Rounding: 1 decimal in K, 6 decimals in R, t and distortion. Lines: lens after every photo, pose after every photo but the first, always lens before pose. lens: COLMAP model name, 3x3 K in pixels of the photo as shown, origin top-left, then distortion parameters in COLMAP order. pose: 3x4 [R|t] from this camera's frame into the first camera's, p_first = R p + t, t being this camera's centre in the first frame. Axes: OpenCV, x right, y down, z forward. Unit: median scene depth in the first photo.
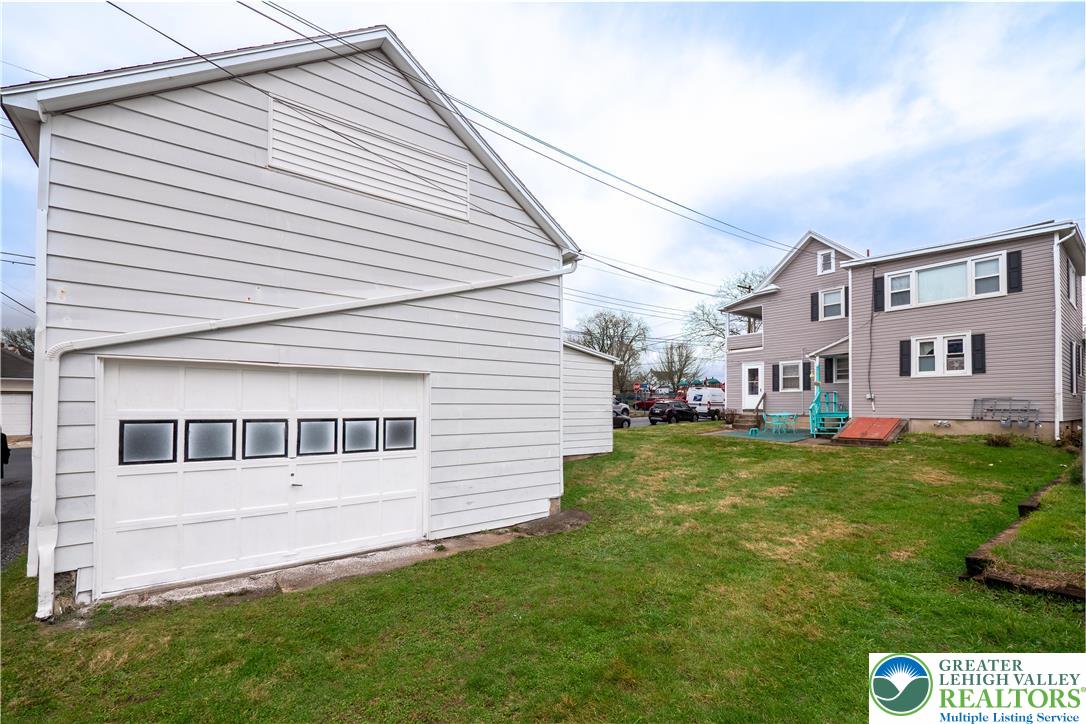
lens RADIAL K [[464.4, 0, 539.9], [0, 464.4, 397.9], [0, 0, 1]] dist [-0.003149, -0.000642]
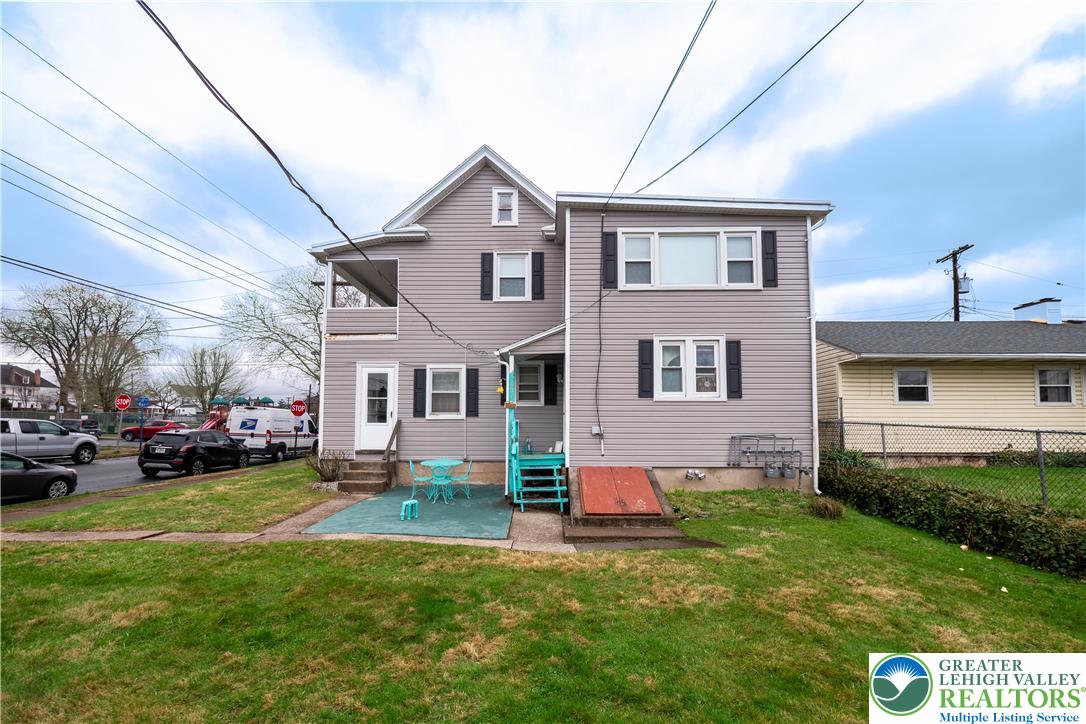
lens RADIAL K [[464.4, 0, 539.0], [0, 464.4, 406.5], [0, 0, 1]] dist [-0.003149, -0.000642]
pose [[0.616582, 0.038779, 0.786335, 0.162606], [-0.013298, 0.999157, -0.038848, -0.007428], [-0.787178, 0.013497, 0.616578, 0.547160]]
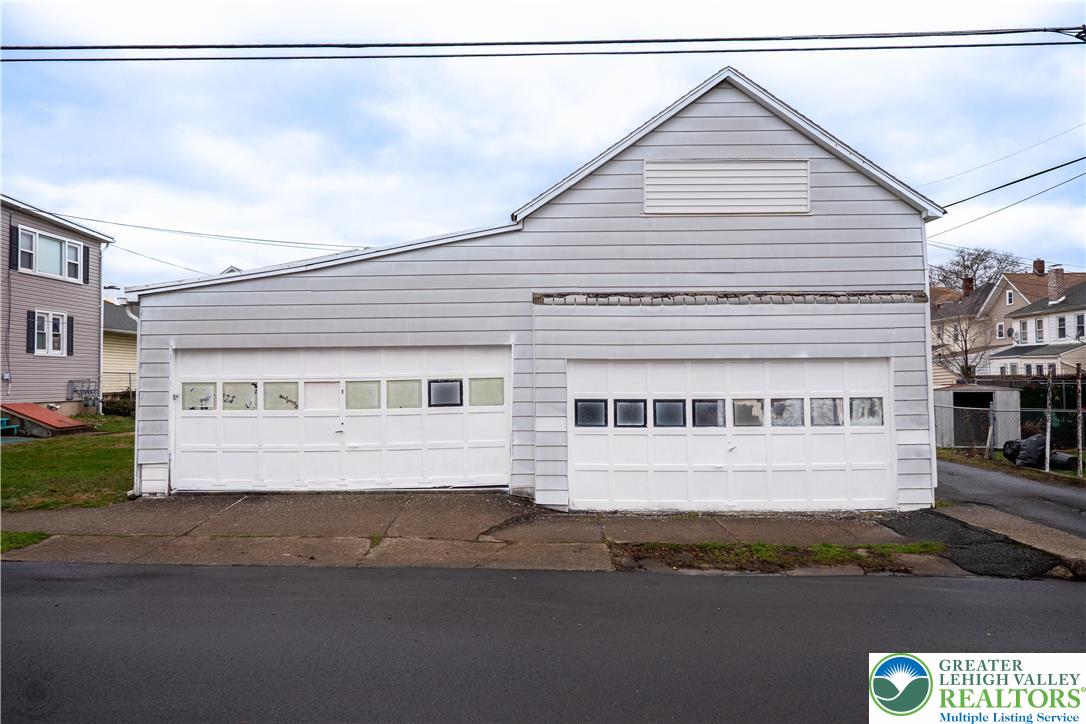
lens RADIAL K [[772.3, 0, 544.7], [0, 772.3, 357.5], [0, 0, 1]] dist [0.008482, -0.000002]
pose [[-0.788321, 0.023819, 0.614803, -0.621862], [-0.004140, 0.999022, -0.044013, 0.014958], [-0.615251, -0.037242, -0.787451, 1.150657]]
